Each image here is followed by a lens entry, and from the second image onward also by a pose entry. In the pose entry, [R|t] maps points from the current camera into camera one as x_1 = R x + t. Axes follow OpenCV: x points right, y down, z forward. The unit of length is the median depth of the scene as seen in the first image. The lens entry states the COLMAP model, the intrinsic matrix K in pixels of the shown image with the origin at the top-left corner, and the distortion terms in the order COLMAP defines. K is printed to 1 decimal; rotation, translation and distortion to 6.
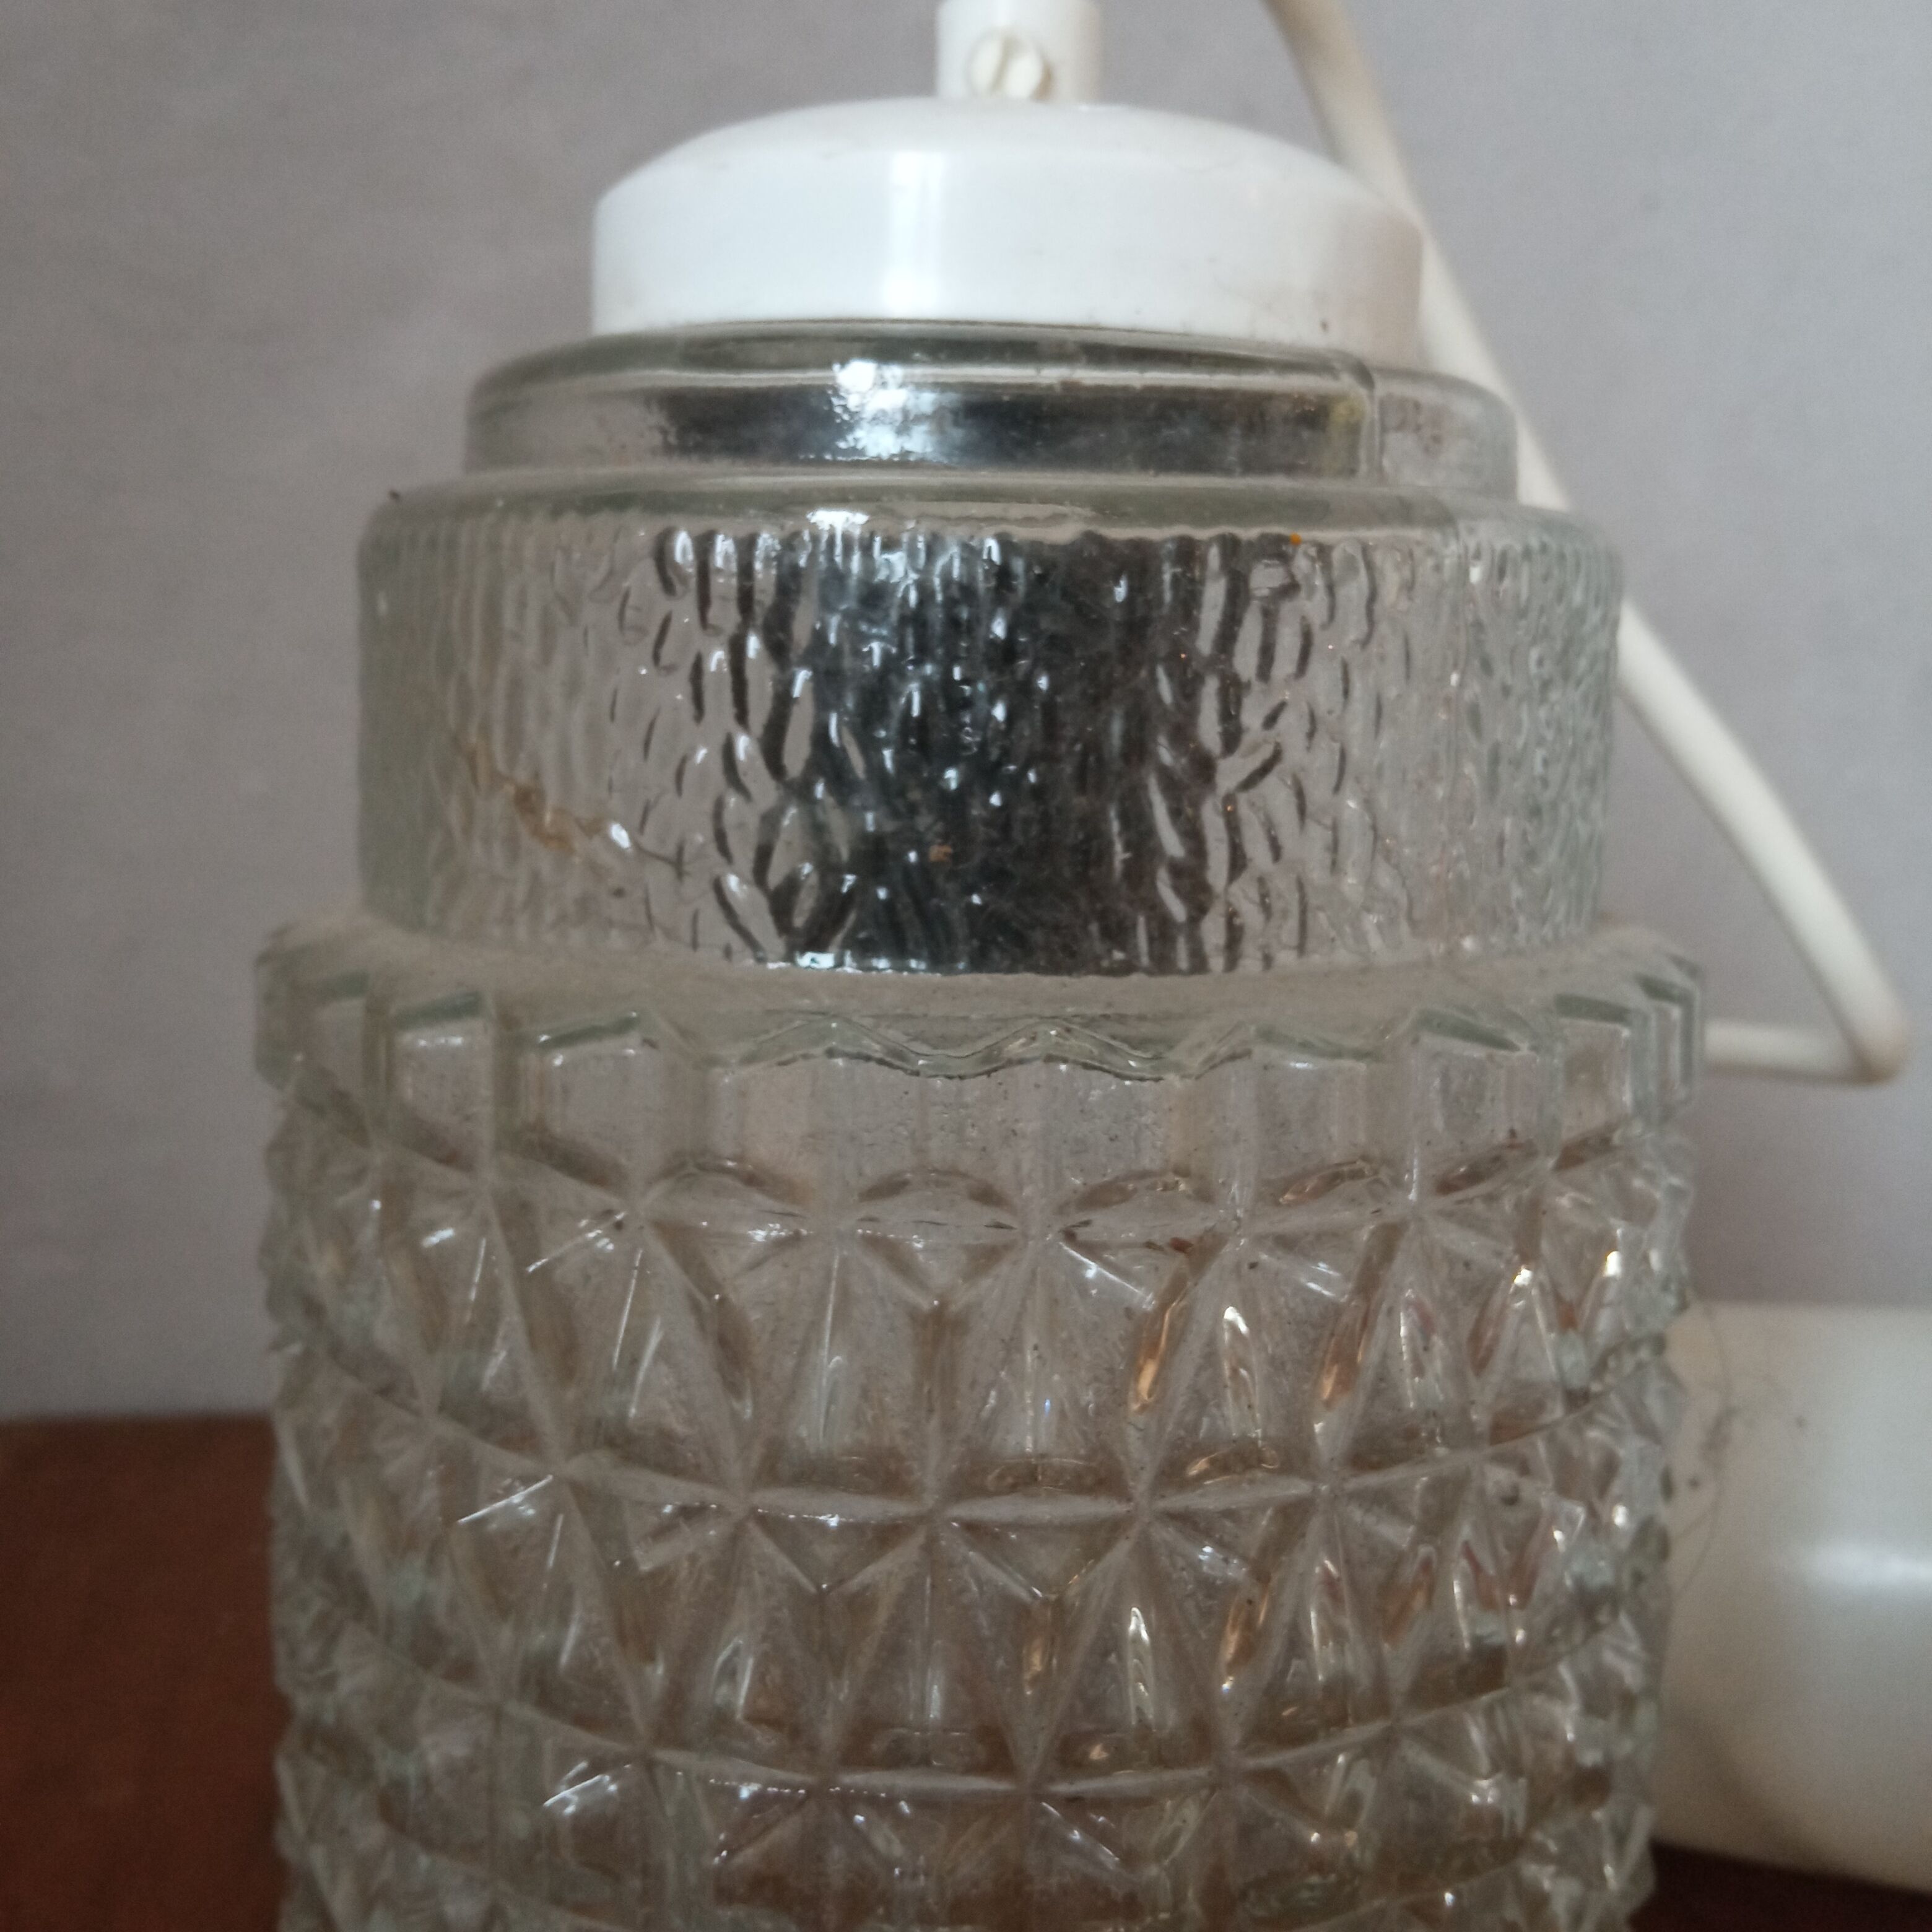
lens RADIAL K [[3739.0, 0, 972.8], [0, 3739.0, 966.7], [0, 0, 1]] dist [0.375757, 0.000000]
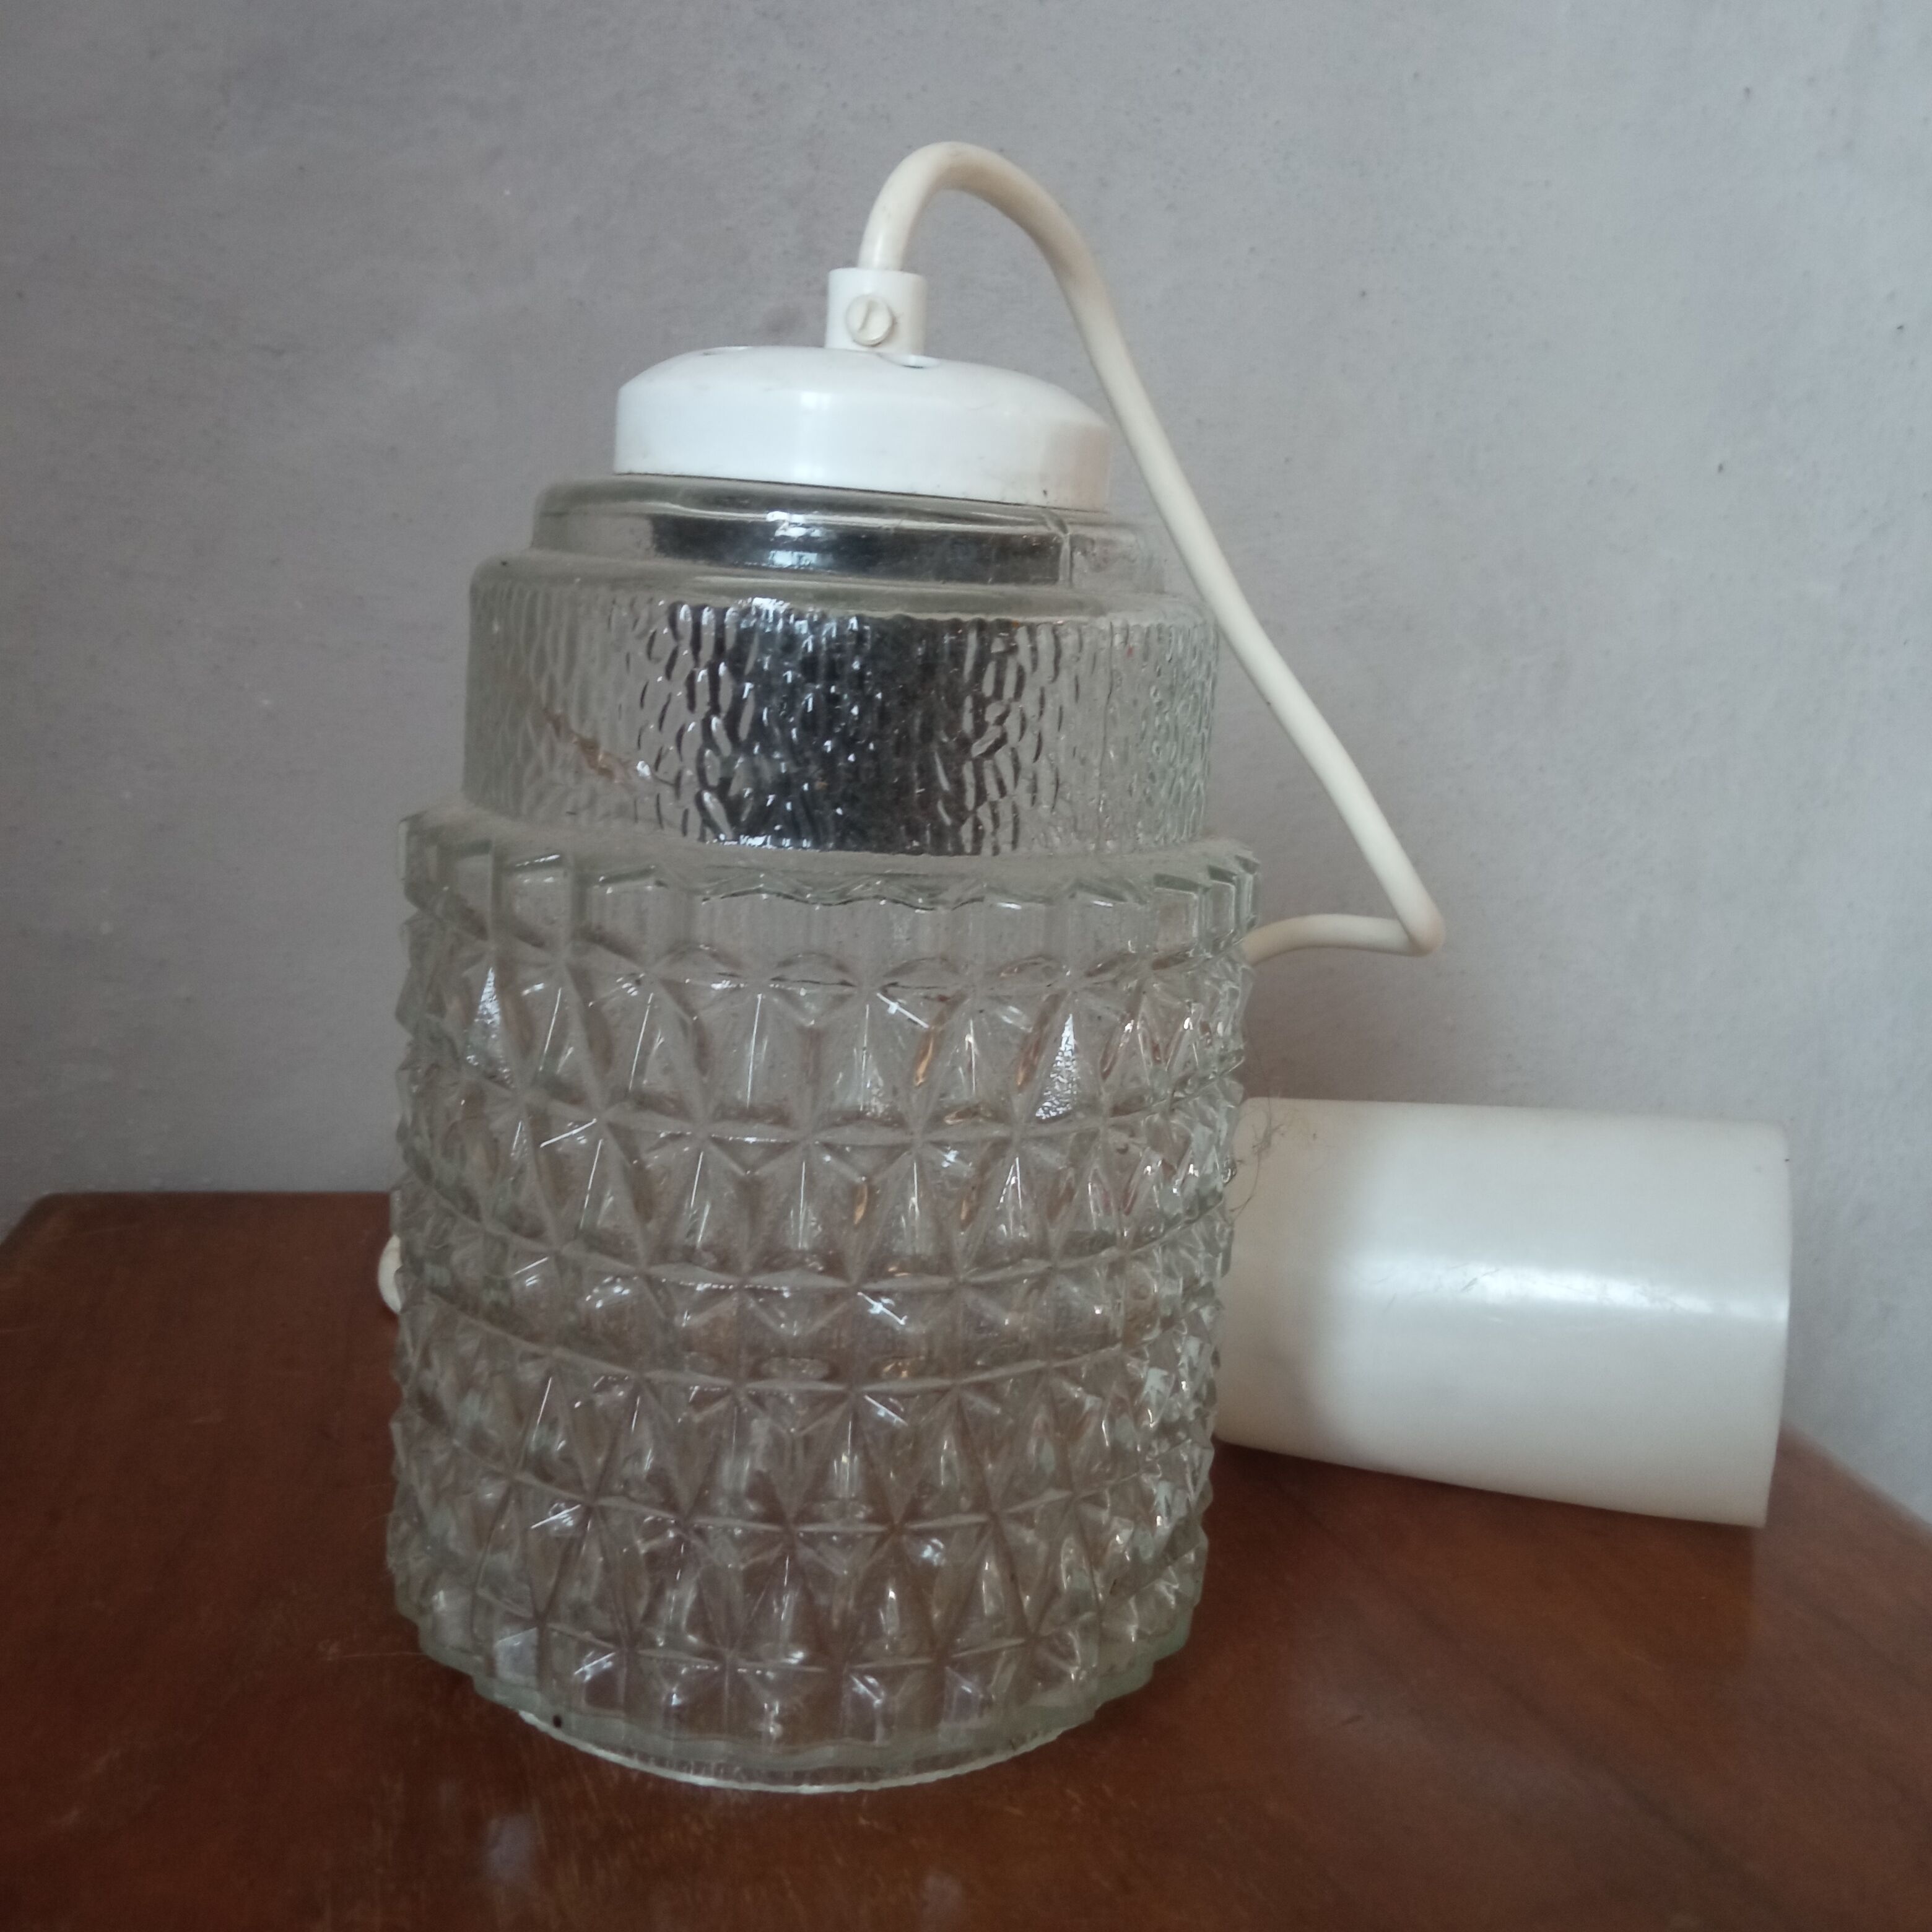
lens RADIAL K [[3739.0, 0, 984.3], [0, 3739.0, 968.7], [0, 0, 1]] dist [0.375757, 0.000000]
pose [[0.998533, 0.030543, 0.044699, -0.007801], [-0.031552, 0.999259, 0.022038, 0.016644], [-0.043992, -0.023416, 0.998757, -0.837175]]
